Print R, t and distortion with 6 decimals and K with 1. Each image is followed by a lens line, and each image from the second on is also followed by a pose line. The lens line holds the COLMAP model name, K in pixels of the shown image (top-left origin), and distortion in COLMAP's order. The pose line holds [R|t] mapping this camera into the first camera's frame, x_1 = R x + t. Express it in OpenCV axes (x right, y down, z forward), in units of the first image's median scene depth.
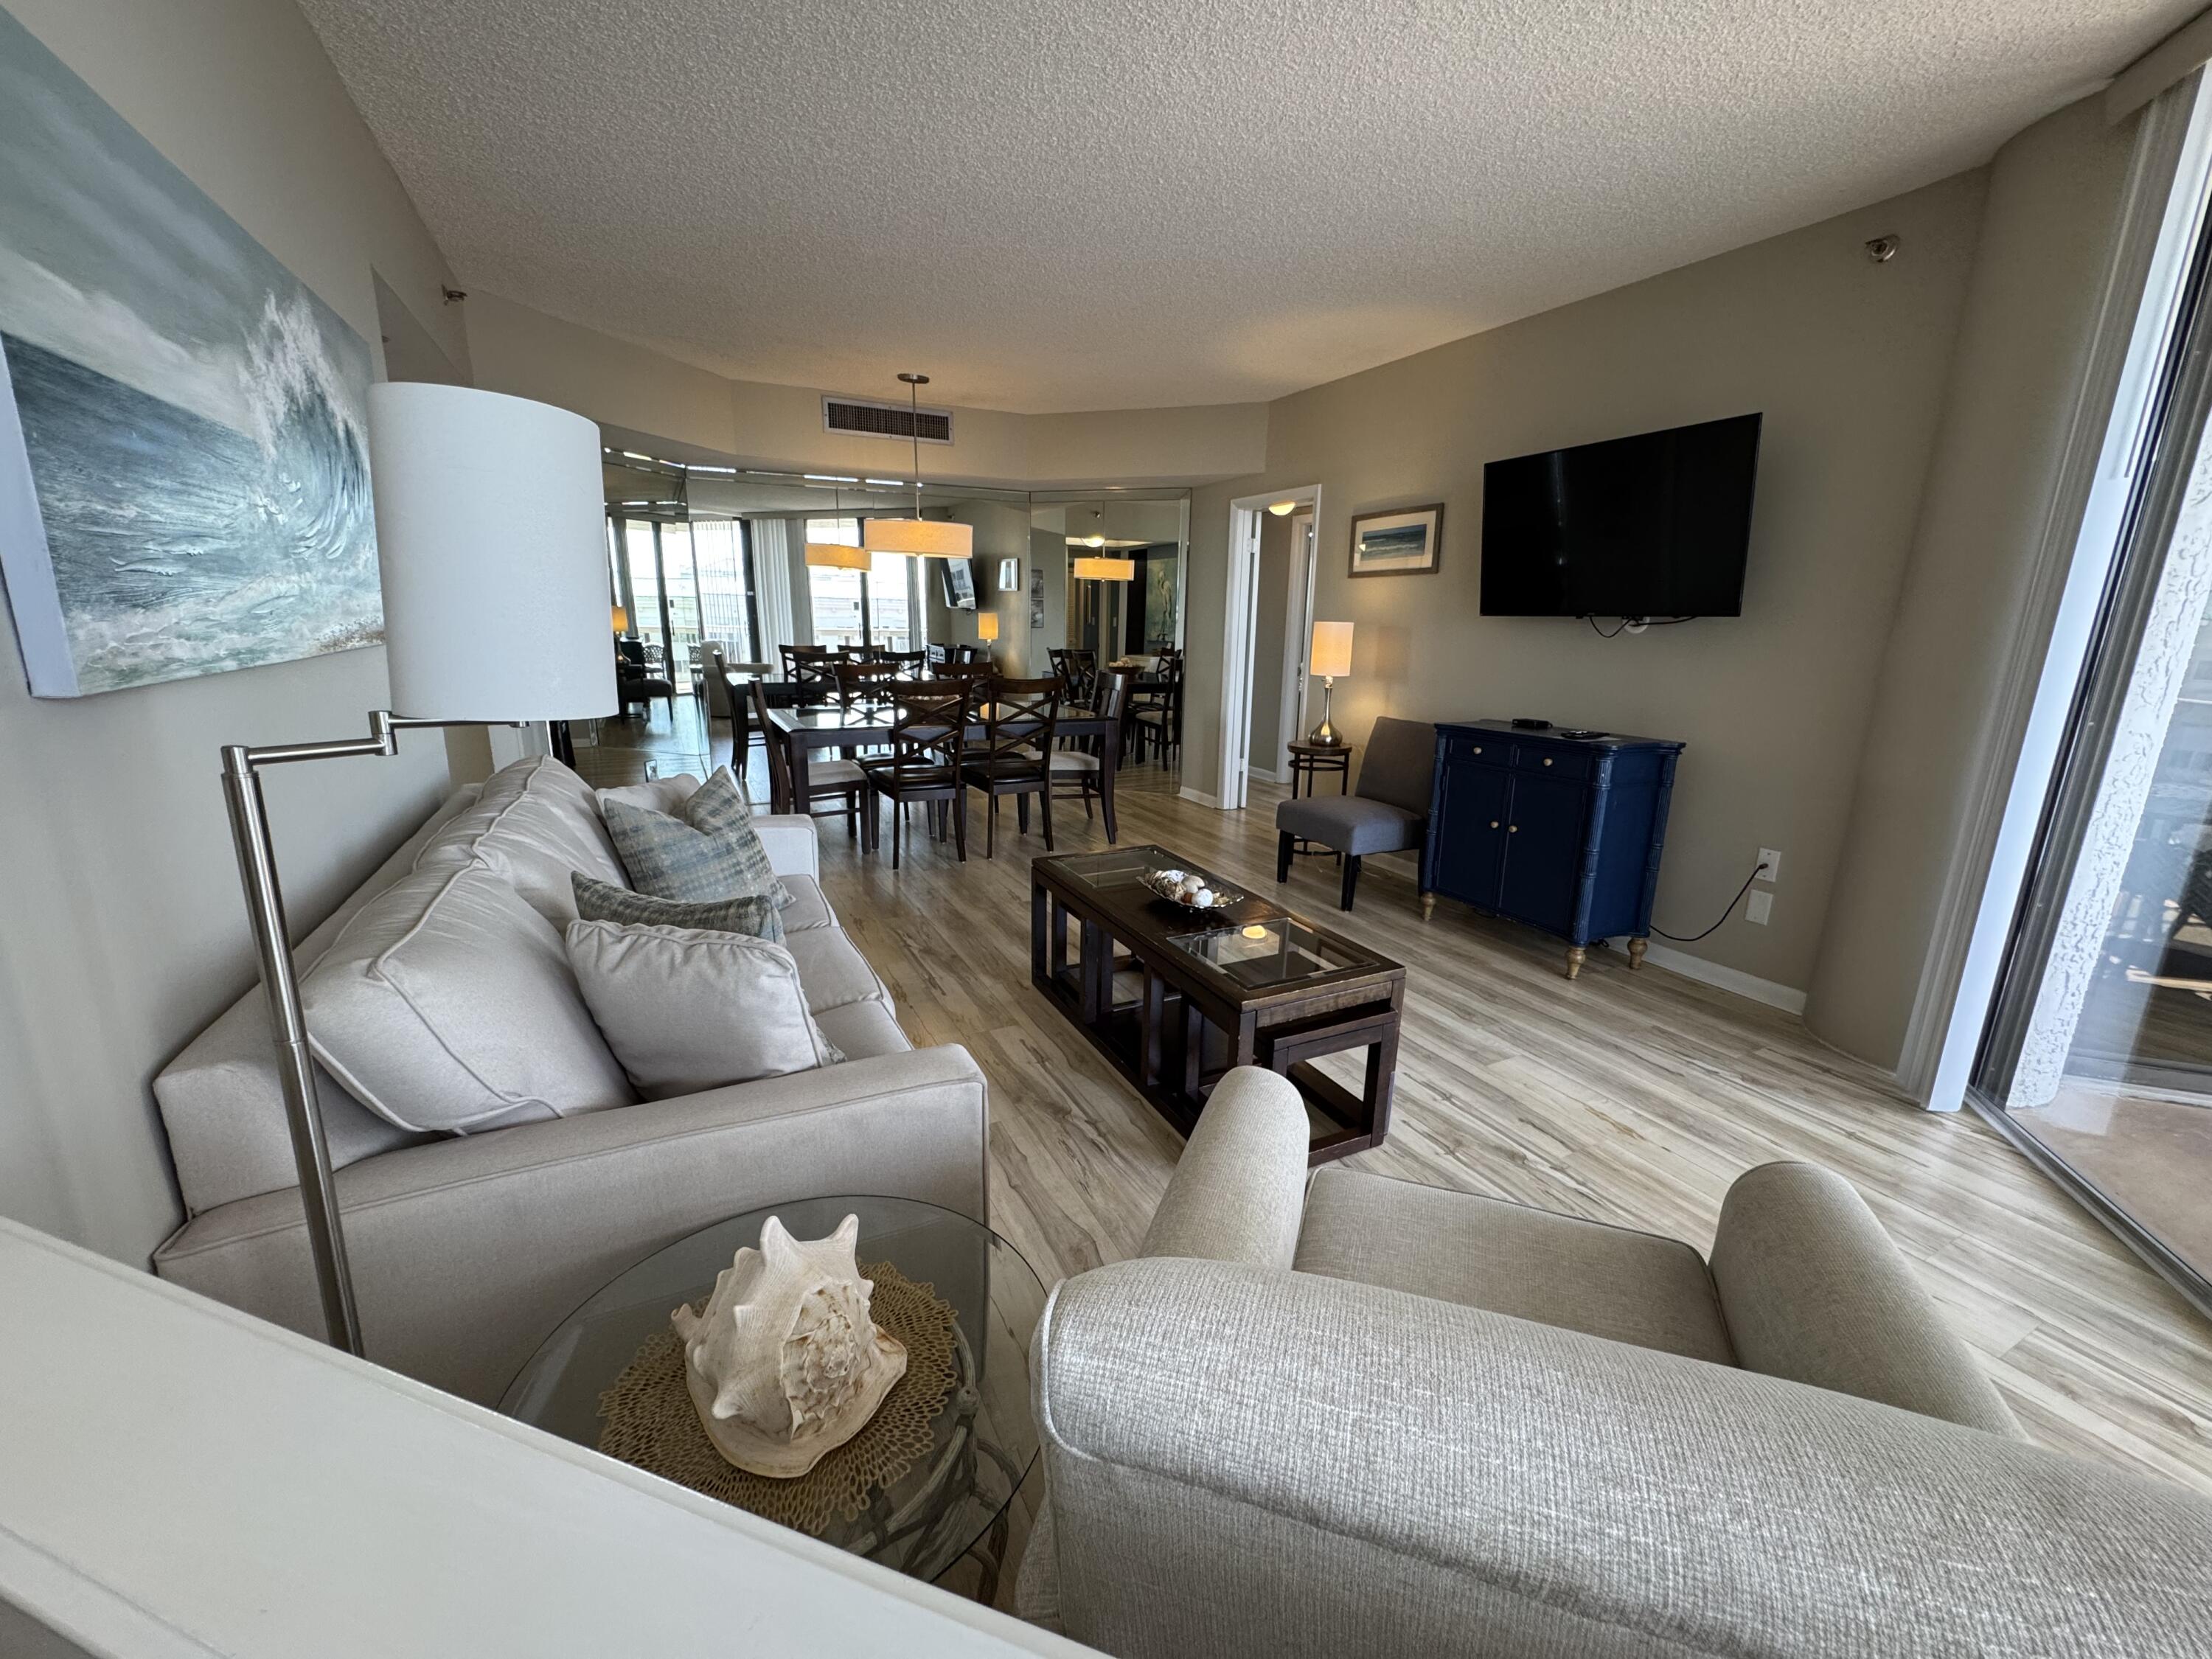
lens RADIAL K [[880.2, 0, 1099.9], [0, 880.2, 821.5], [0, 0, 1]] dist [0.000440, 0.000084]
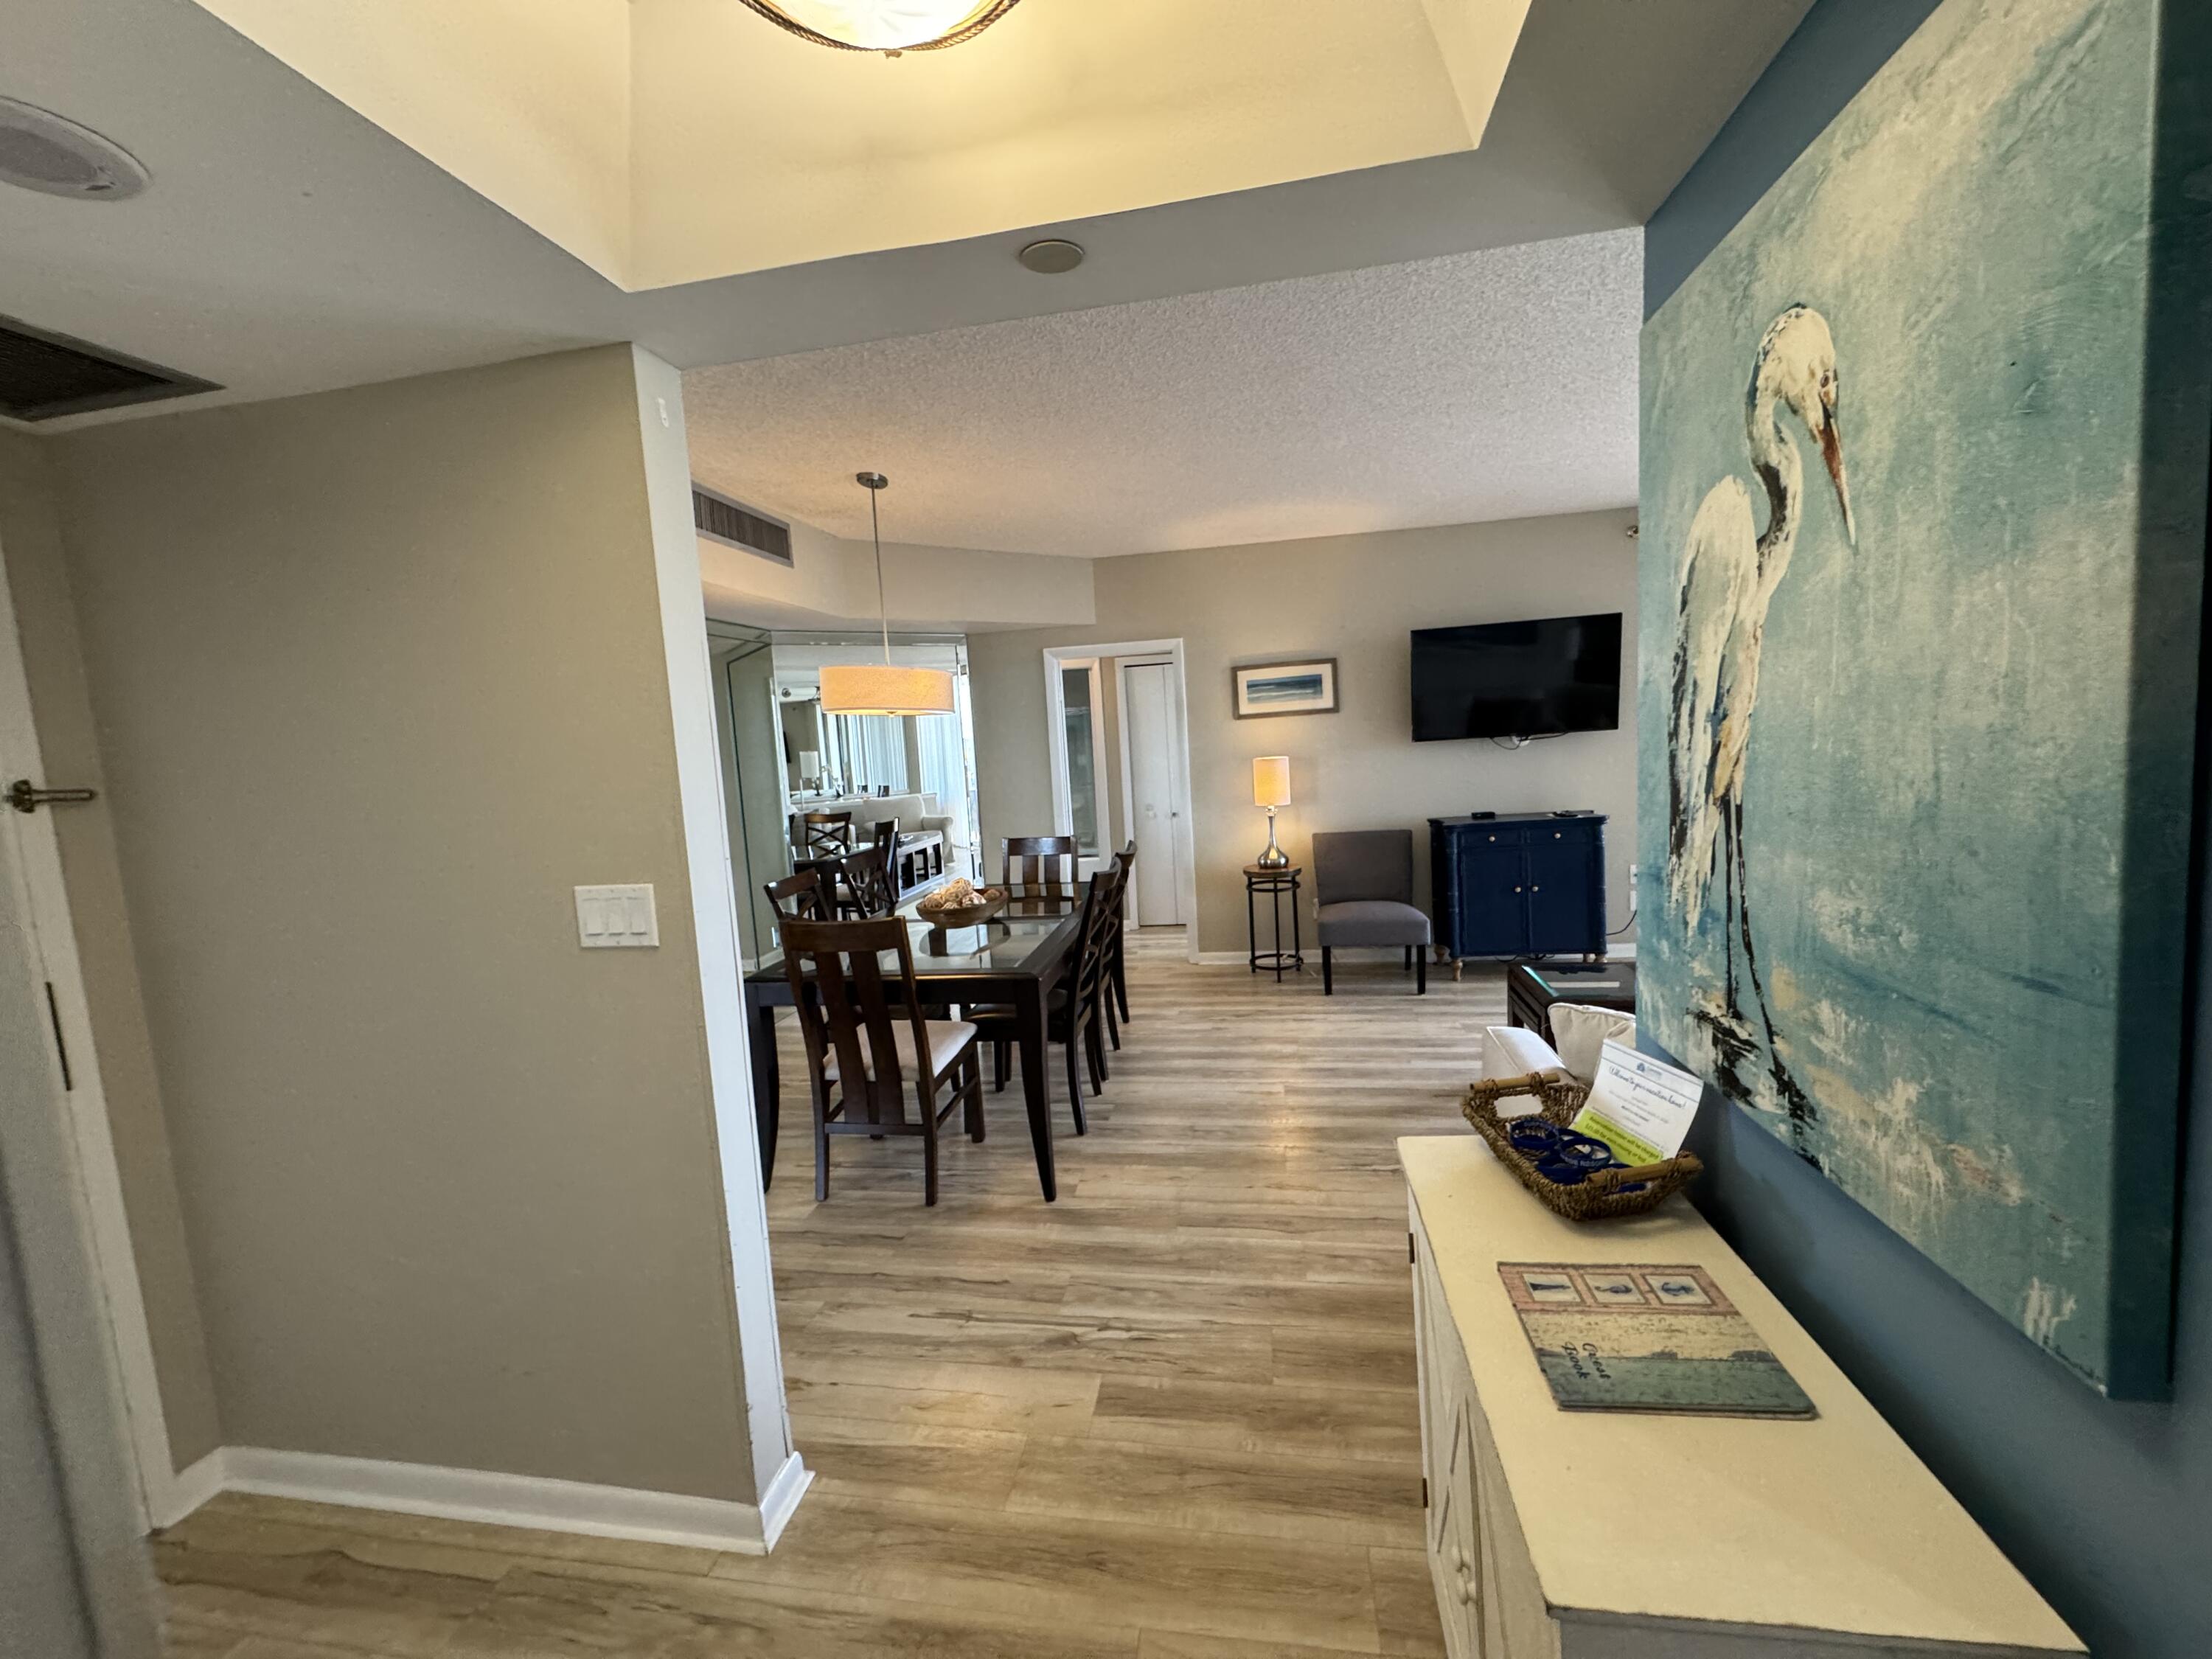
lens RADIAL K [[880.2, 0, 1102.7], [0, 880.2, 829.5], [0, 0, 1]] dist [0.000440, 0.000084]
pose [[0.592008, -0.136293, 0.794324, -0.795973], [0.252111, 0.967450, -0.021899, -0.174332], [-0.765485, 0.213222, 0.607099, 0.523369]]
